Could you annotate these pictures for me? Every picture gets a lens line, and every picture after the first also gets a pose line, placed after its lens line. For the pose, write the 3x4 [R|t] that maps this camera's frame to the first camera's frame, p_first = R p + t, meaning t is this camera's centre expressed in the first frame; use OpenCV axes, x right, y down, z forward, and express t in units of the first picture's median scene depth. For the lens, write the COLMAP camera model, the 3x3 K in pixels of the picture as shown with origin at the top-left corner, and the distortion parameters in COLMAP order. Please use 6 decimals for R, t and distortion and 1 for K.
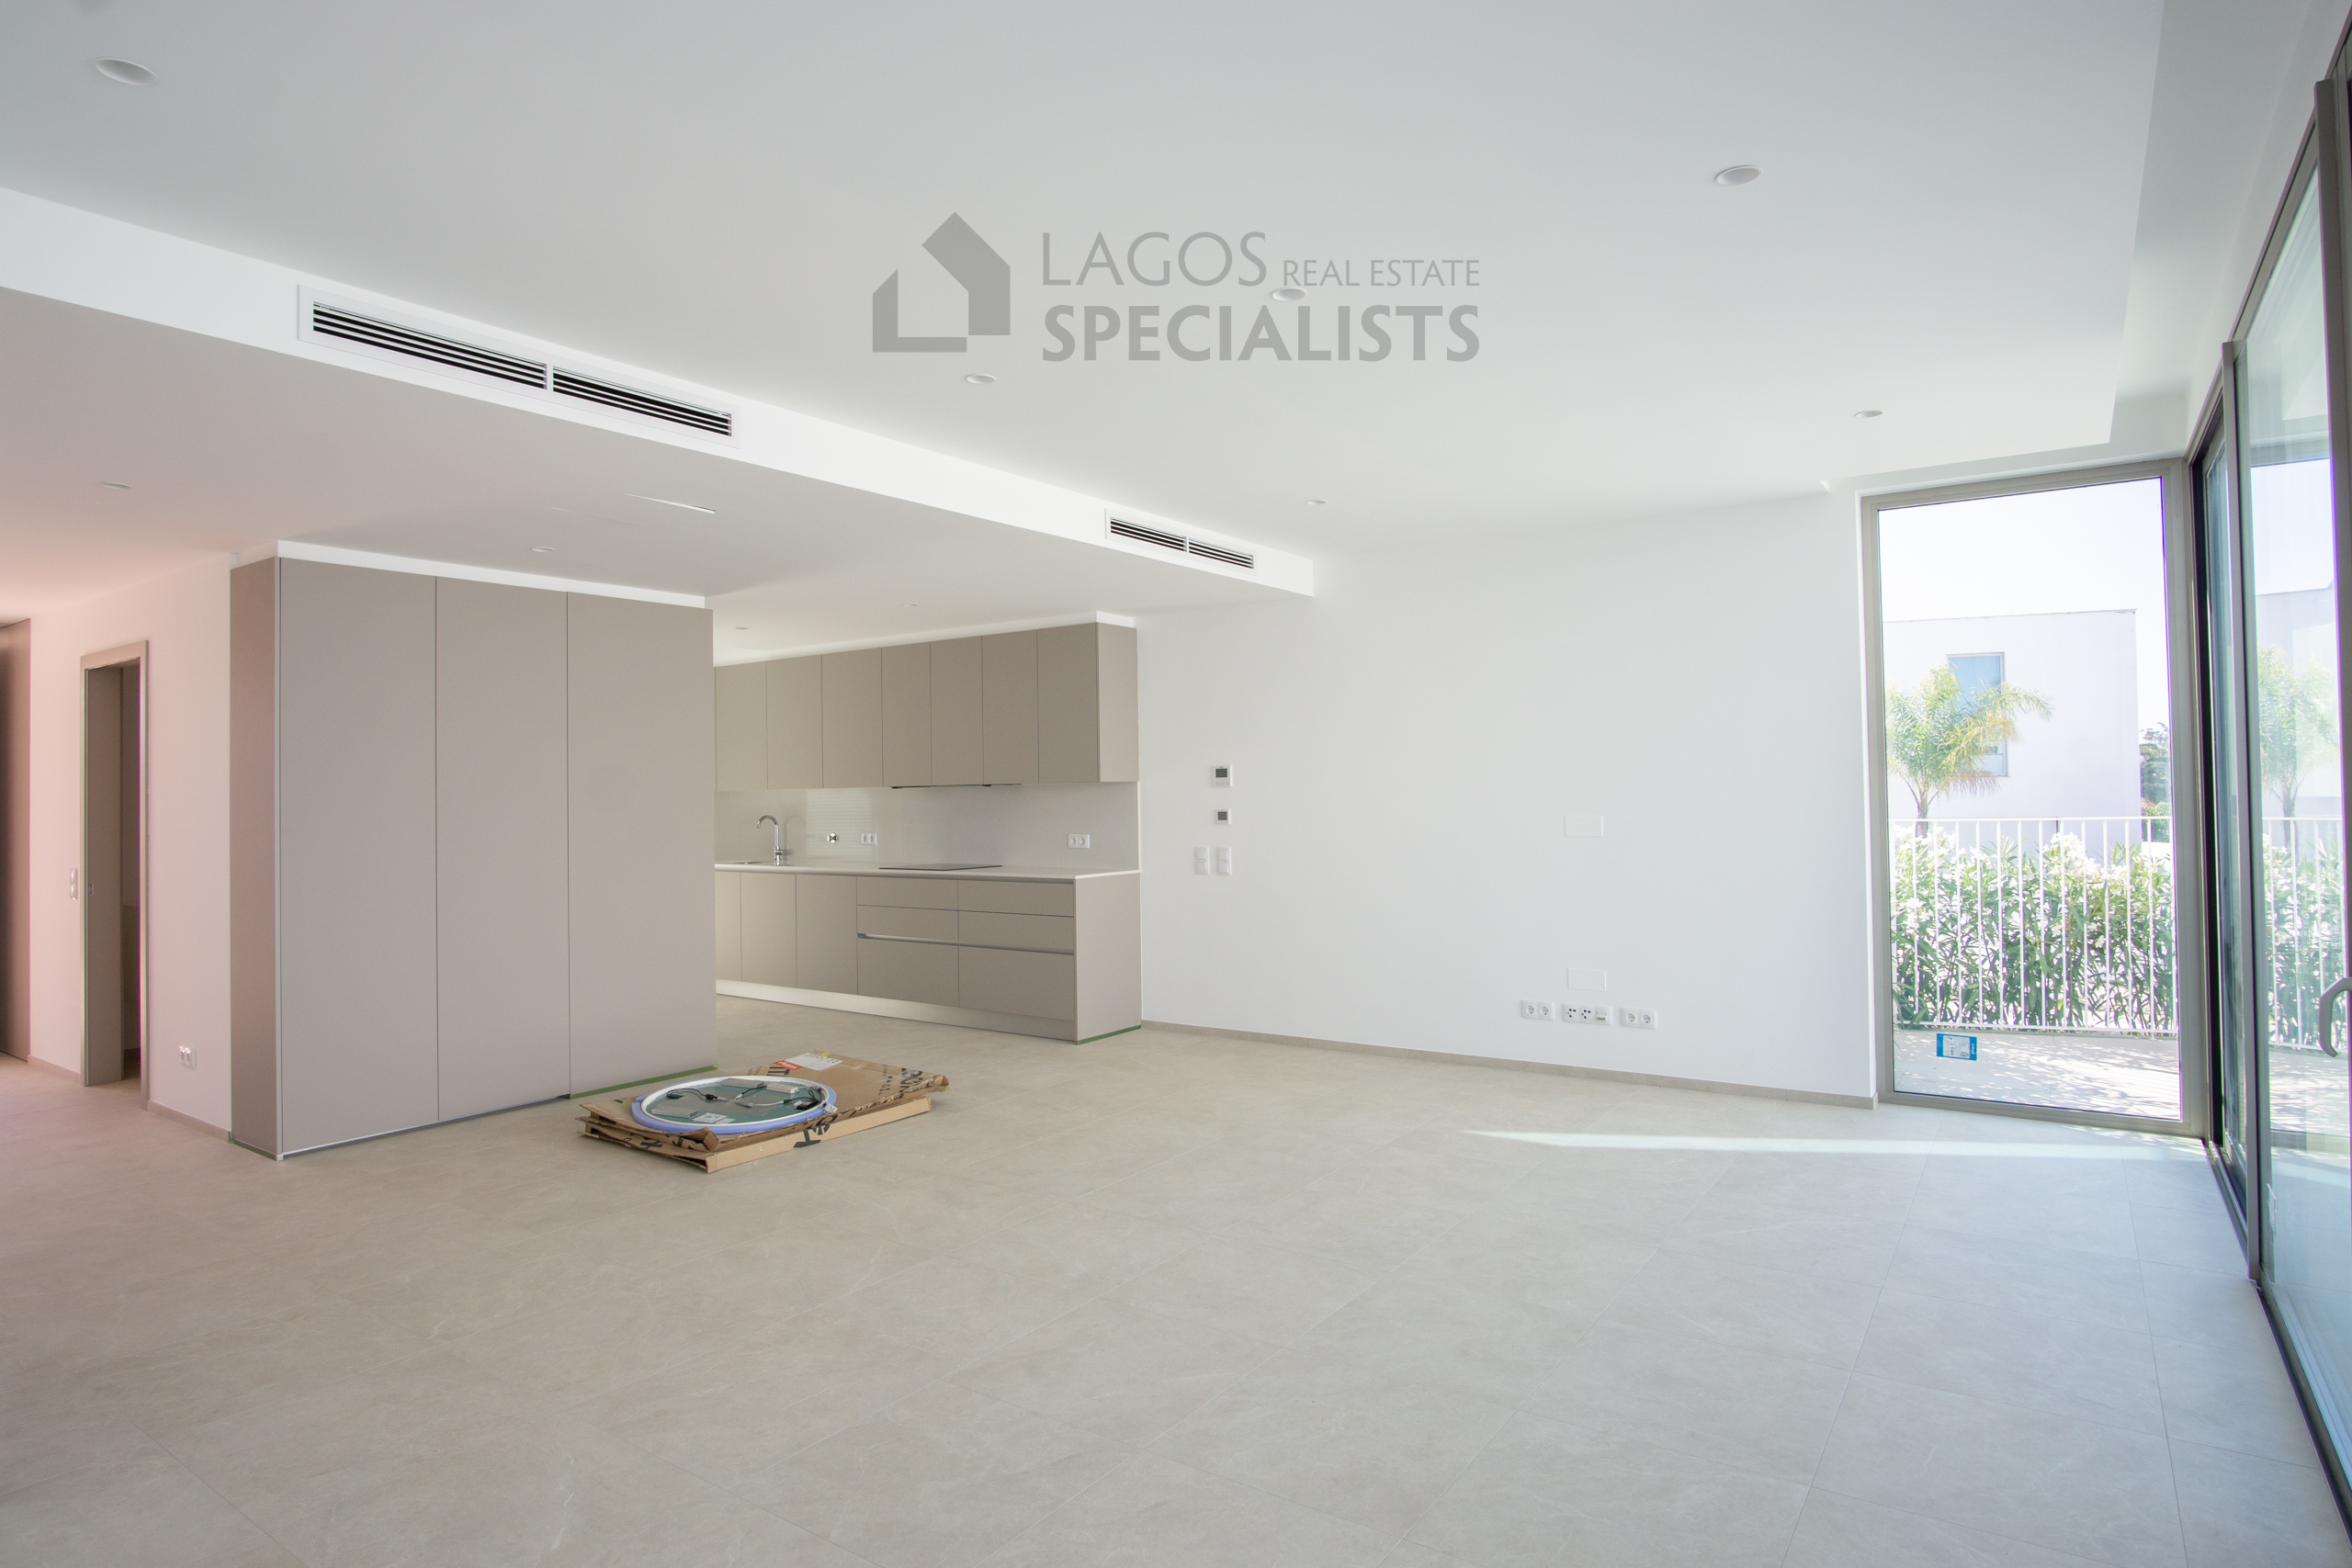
lens RADIAL K [[1307.1, 0, 1148.5], [0, 1307.1, 774.0], [0, 0, 1]] dist [-0.036231, 0.010178]
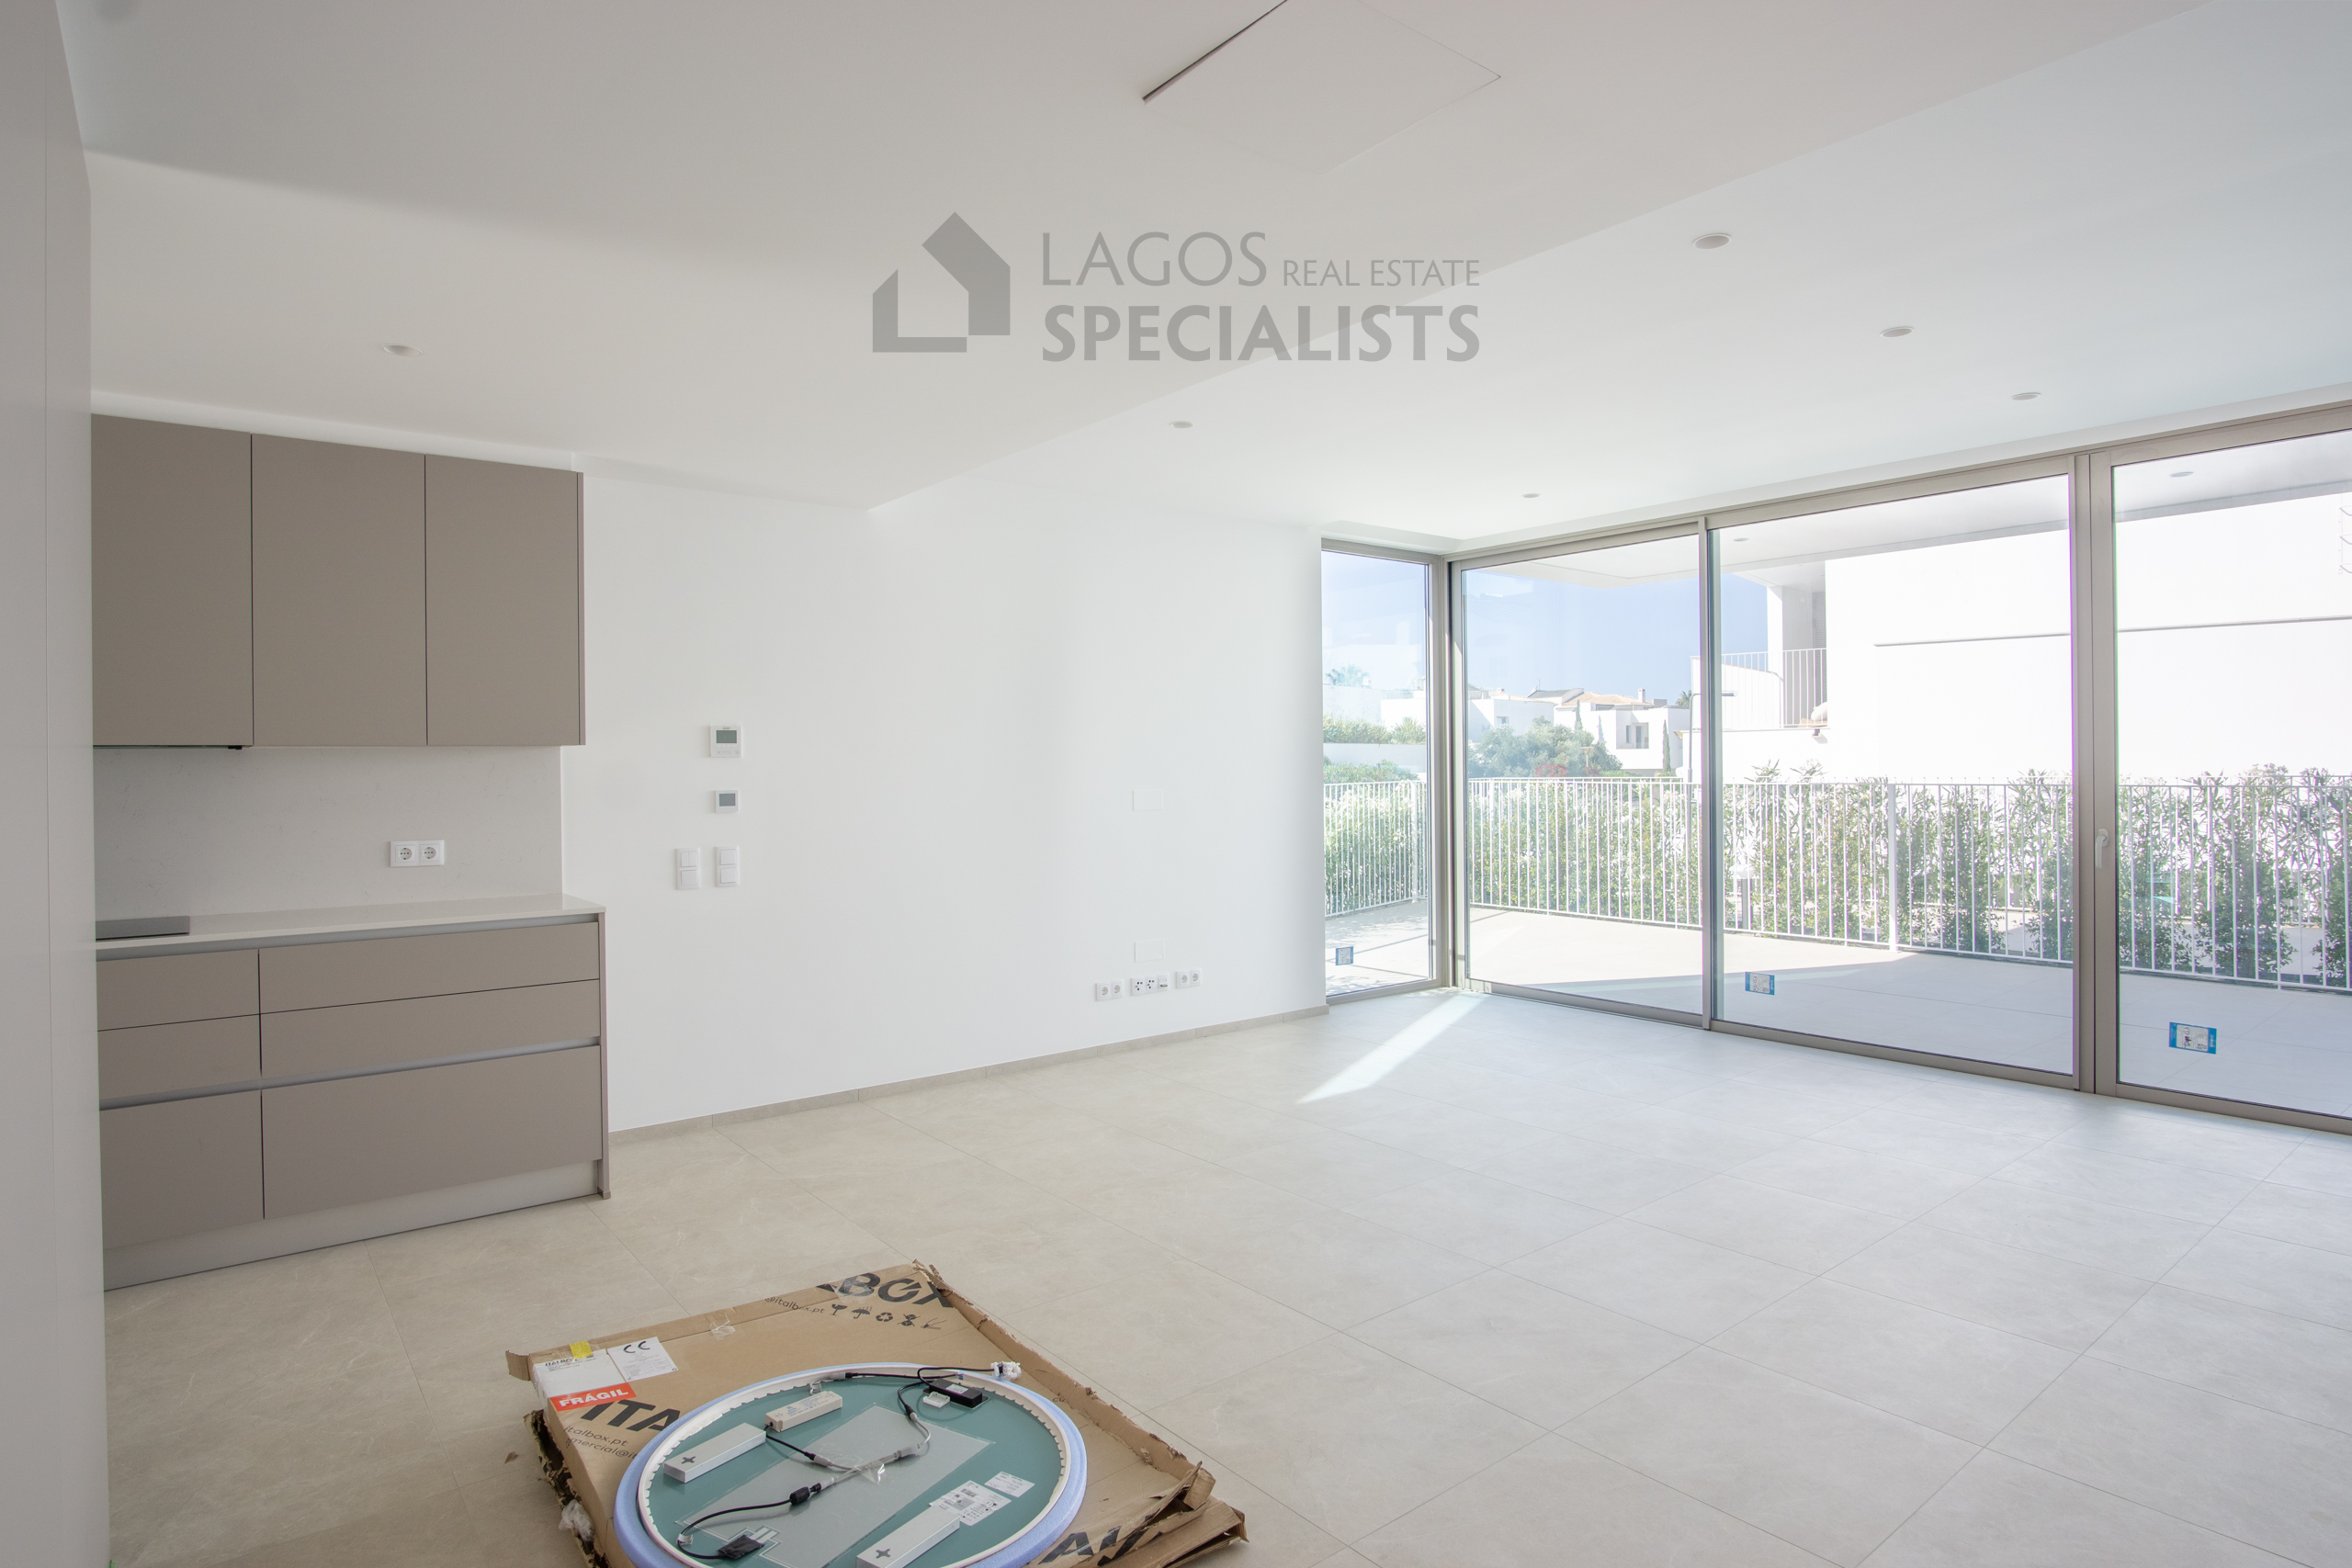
lens RADIAL K [[1288.1, 0, 1197.4], [0, 1288.1, 766.7], [0, 0, 1]] dist [-0.032180, 0.007402]
pose [[0.267158, 0.008297, 0.963617, -0.609328], [-0.007497, 0.999951, -0.006531, 0.020236], [-0.963624, -0.005479, 0.267207, 0.677412]]
